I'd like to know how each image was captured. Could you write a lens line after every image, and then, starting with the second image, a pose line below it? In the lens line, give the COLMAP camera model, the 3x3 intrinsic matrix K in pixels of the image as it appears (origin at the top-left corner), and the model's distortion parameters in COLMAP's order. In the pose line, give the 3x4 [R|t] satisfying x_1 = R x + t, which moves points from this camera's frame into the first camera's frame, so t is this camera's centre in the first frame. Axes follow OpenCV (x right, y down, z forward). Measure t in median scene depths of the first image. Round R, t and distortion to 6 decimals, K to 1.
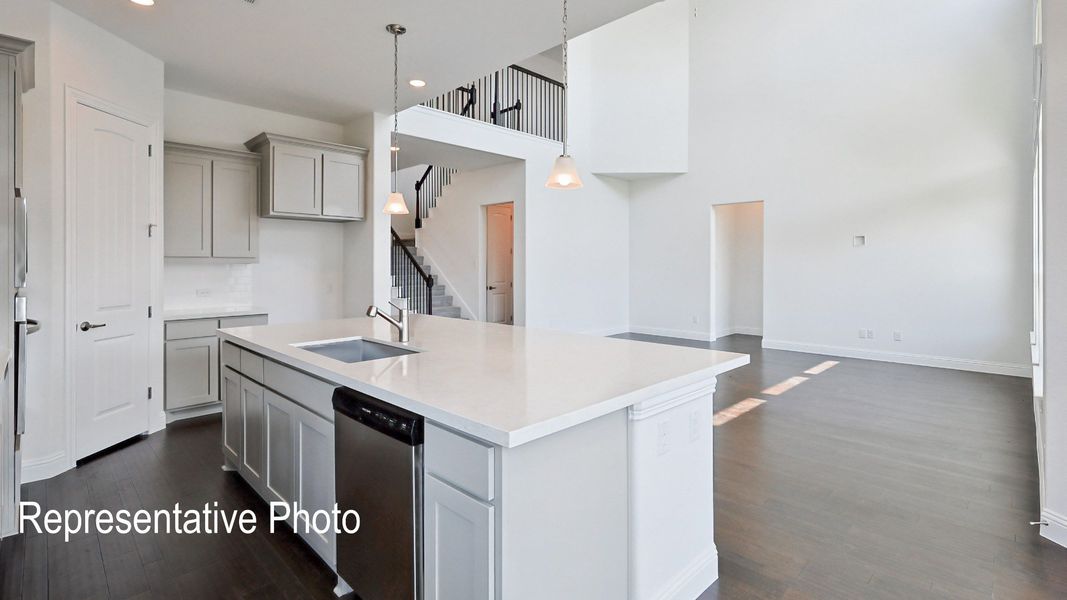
lens RADIAL K [[496.8, 0, 539.2], [0, 496.8, 263.7], [0, 0, 1]] dist [-0.003079, 0.000739]
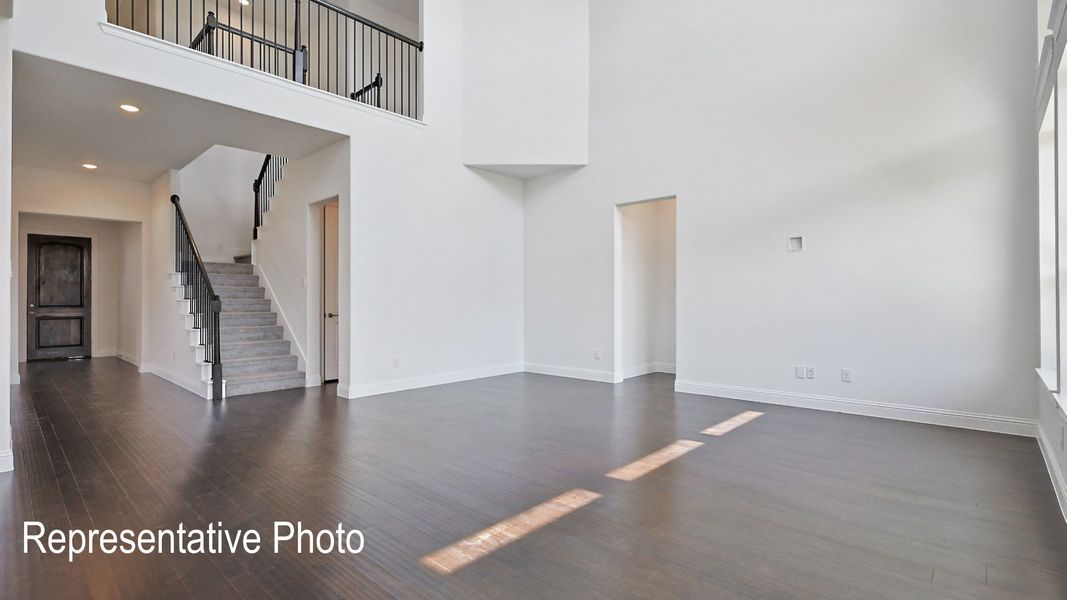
lens RADIAL K [[496.8, 0, 541.2], [0, 496.8, 302.5], [0, 0, 1]] dist [-0.003079, 0.000739]
pose [[0.999281, -0.005060, 0.037571, 0.206979], [0.004879, 0.999976, 0.004918, 0.028507], [-0.037595, -0.004731, 0.999282, 0.242722]]
